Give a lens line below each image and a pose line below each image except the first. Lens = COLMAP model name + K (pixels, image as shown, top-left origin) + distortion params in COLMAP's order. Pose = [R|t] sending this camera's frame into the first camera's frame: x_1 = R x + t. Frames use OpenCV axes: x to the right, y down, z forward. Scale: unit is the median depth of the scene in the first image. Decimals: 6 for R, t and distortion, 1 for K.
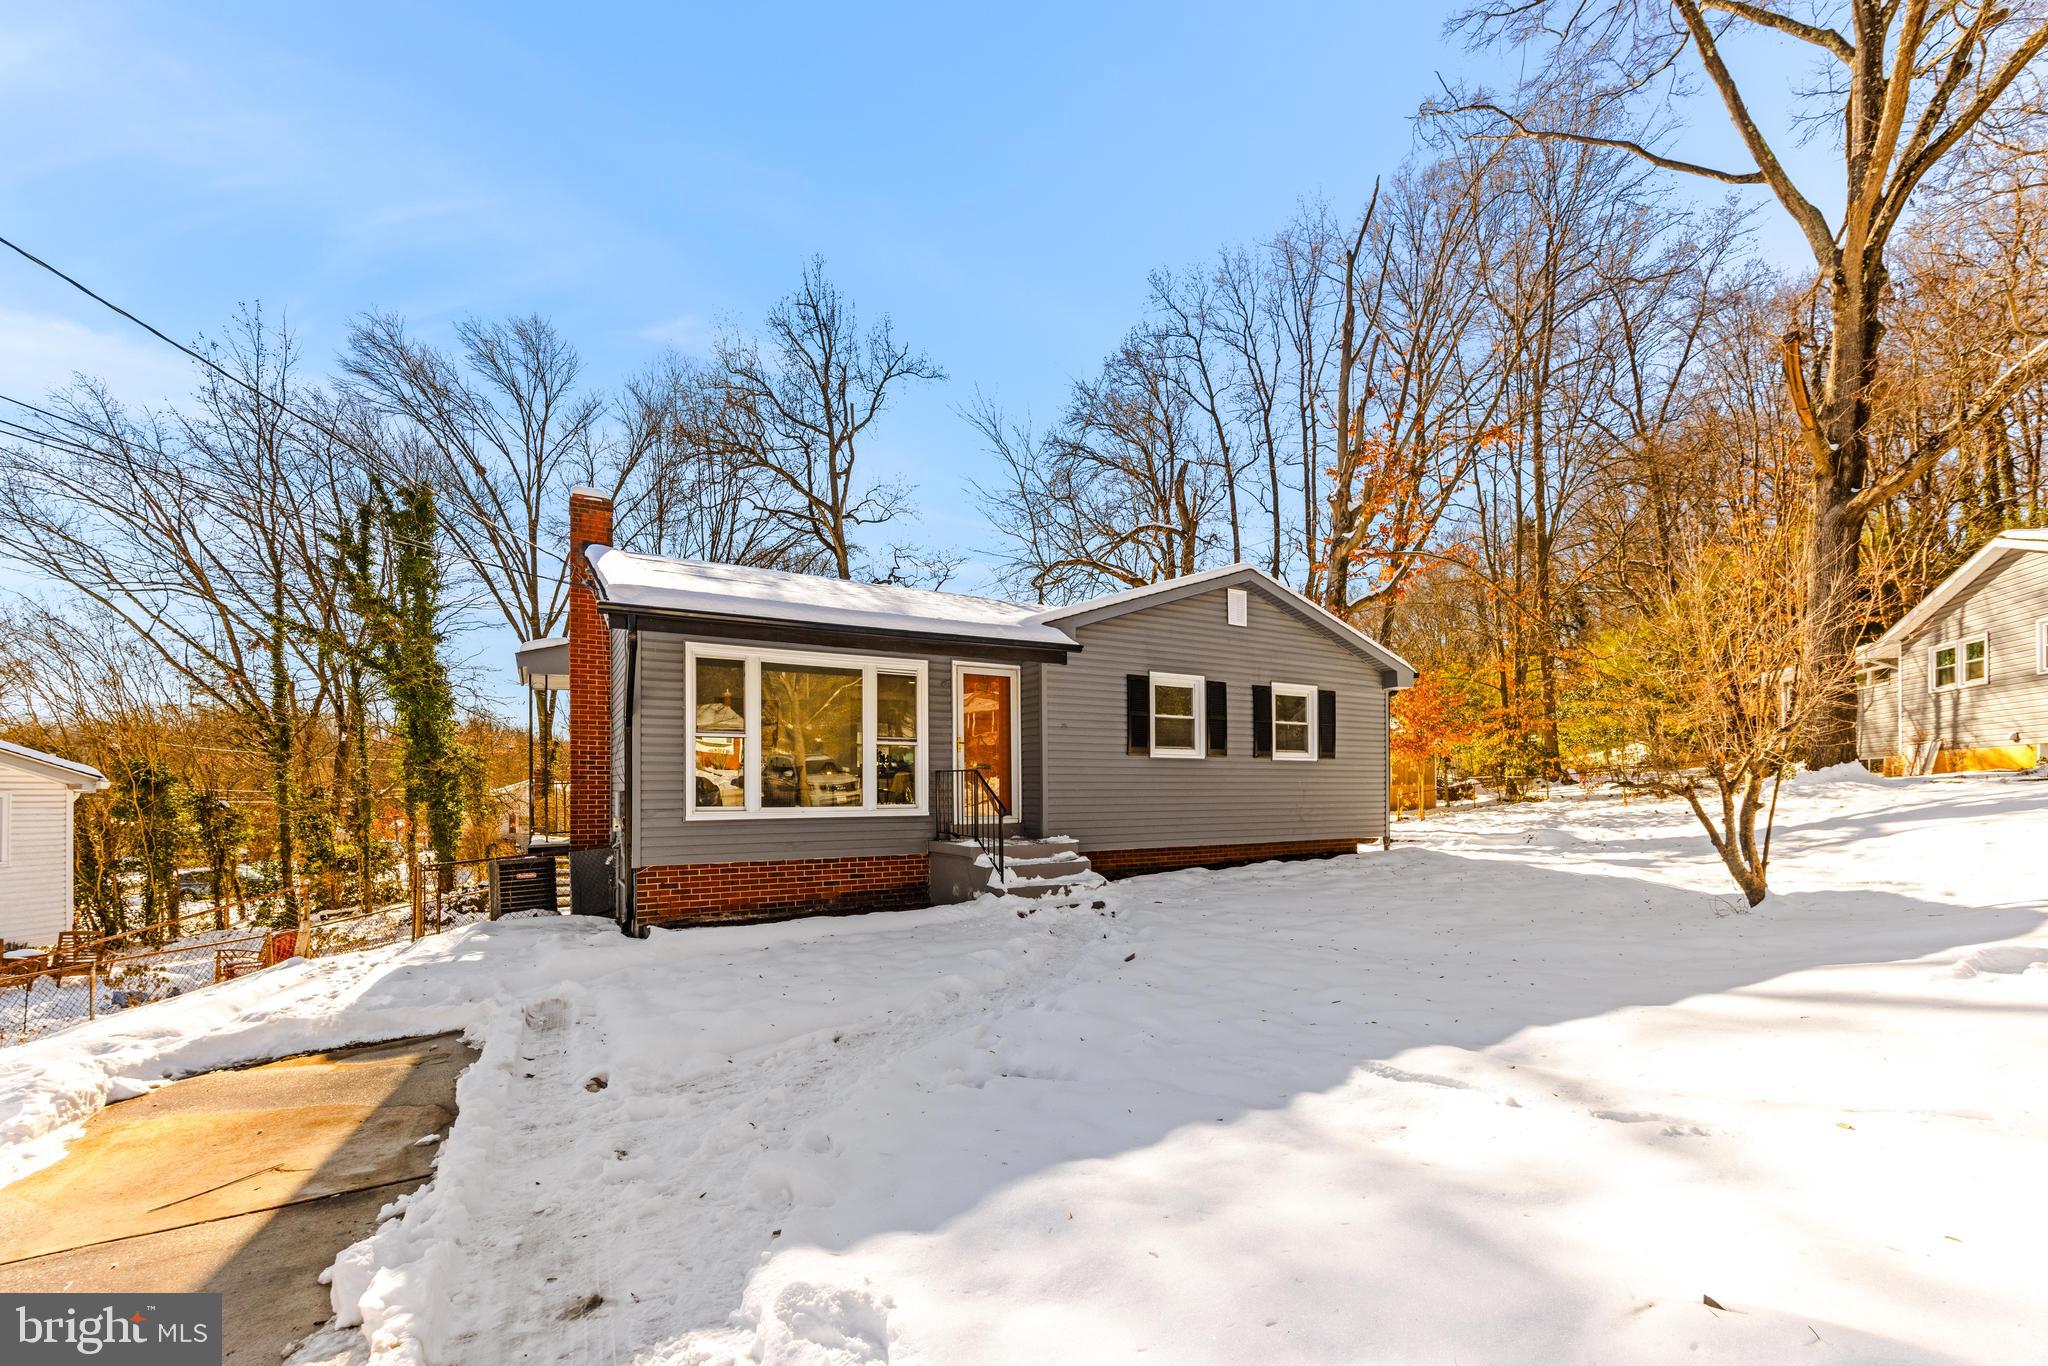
lens RADIAL K [[821.6, 0, 1031.4], [0, 821.6, 762.8], [0, 0, 1]] dist [-0.006012, -0.000337]
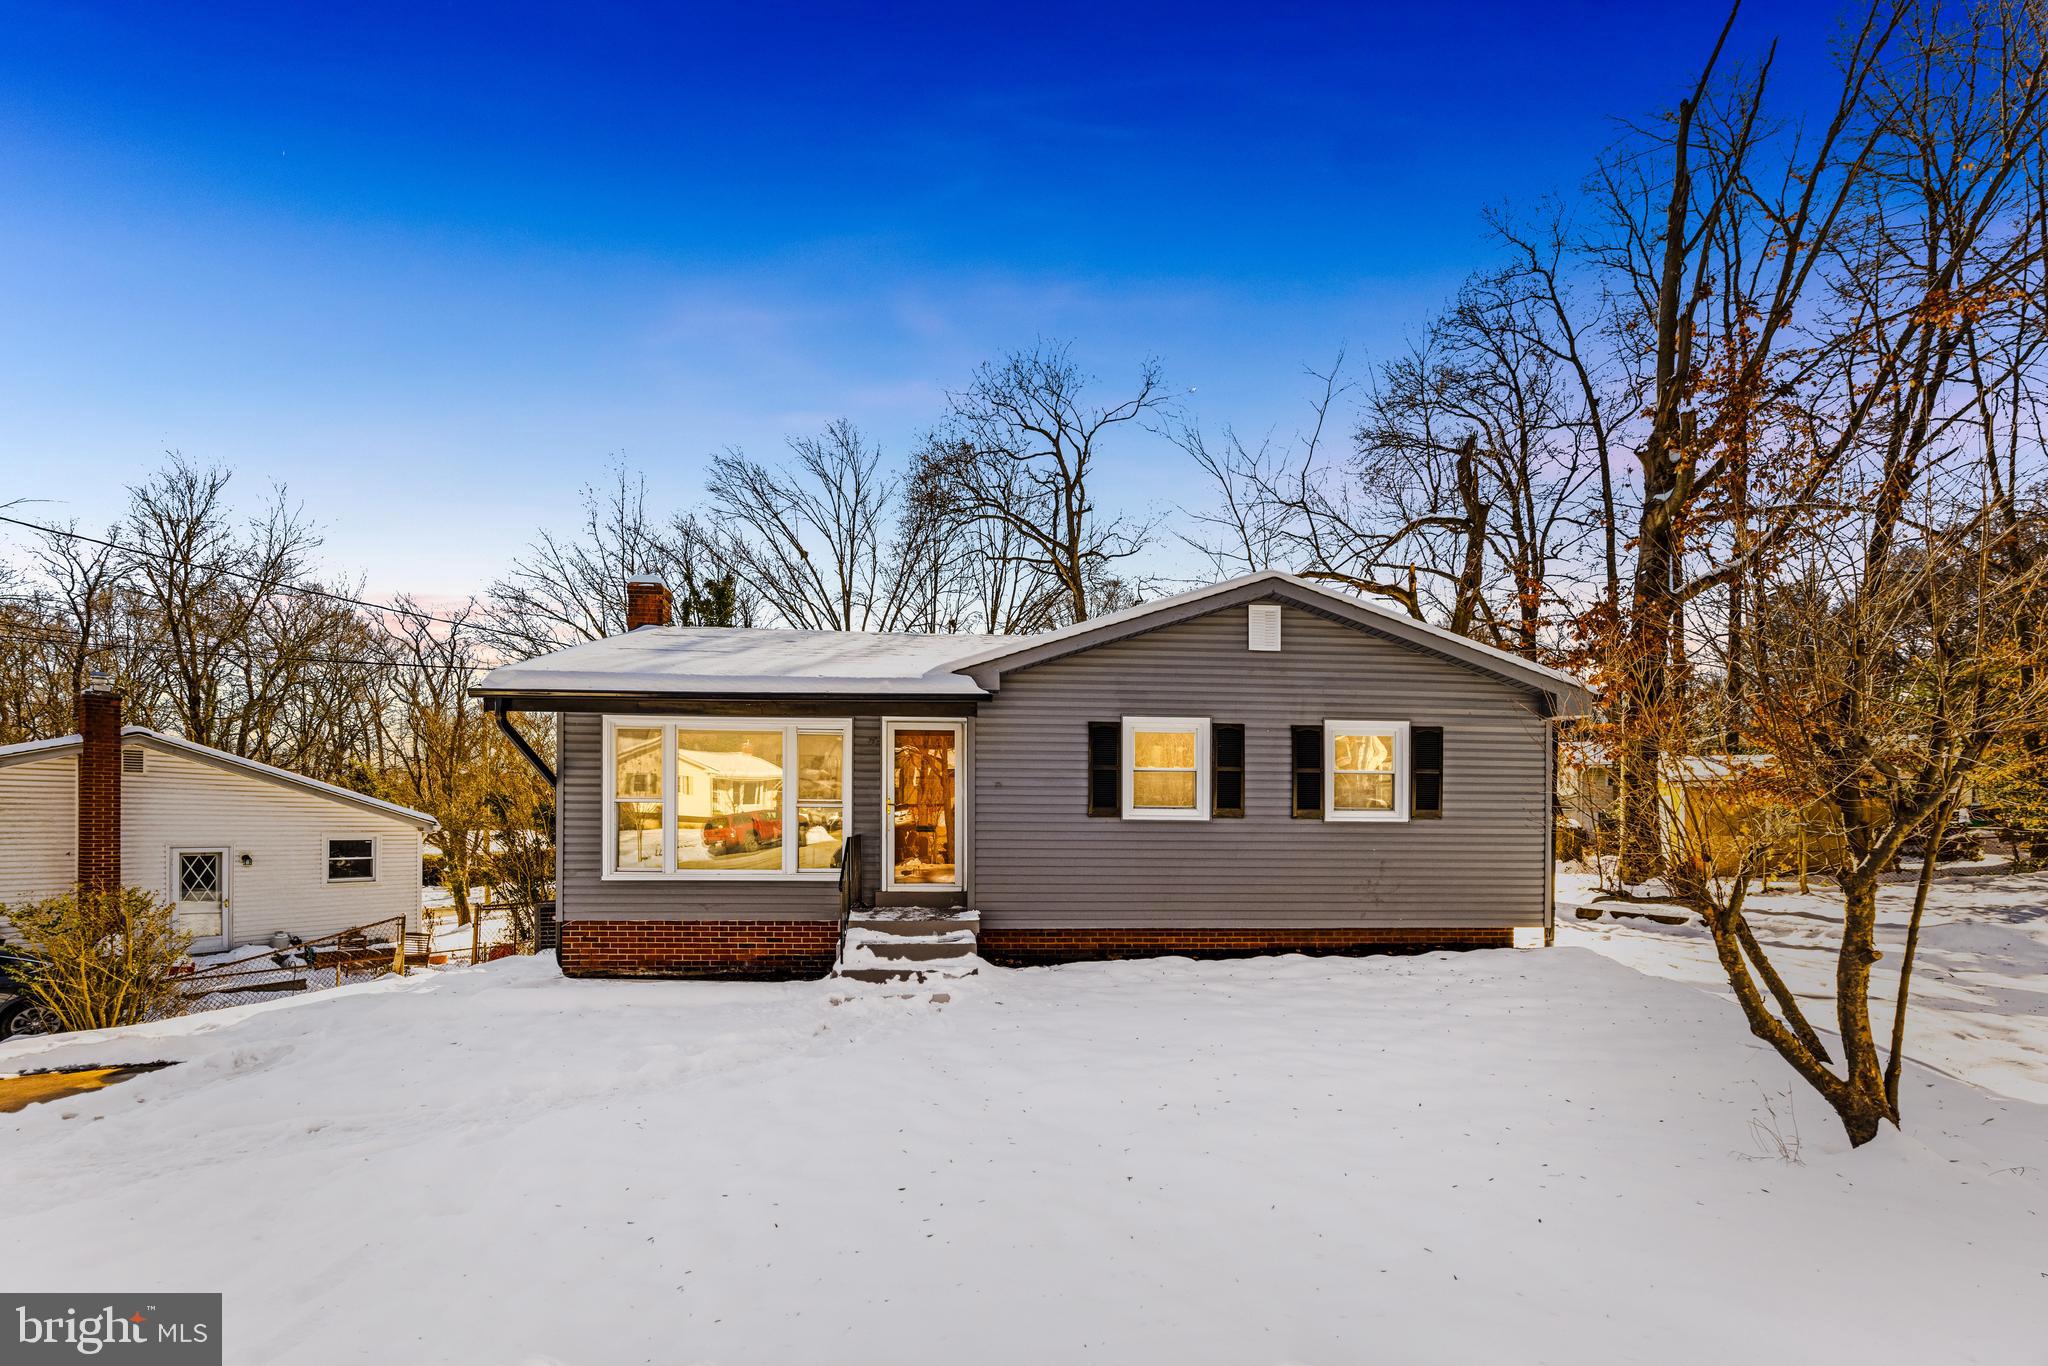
lens RADIAL K [[821.6, 0, 1026.8], [0, 821.6, 804.7], [0, 0, 1]] dist [-0.006012, -0.000337]
pose [[0.896076, 0.005157, -0.443871, 0.426301], [0.001371, 0.999896, 0.014383, -0.033783], [0.443899, -0.013497, 0.895975, 0.207968]]
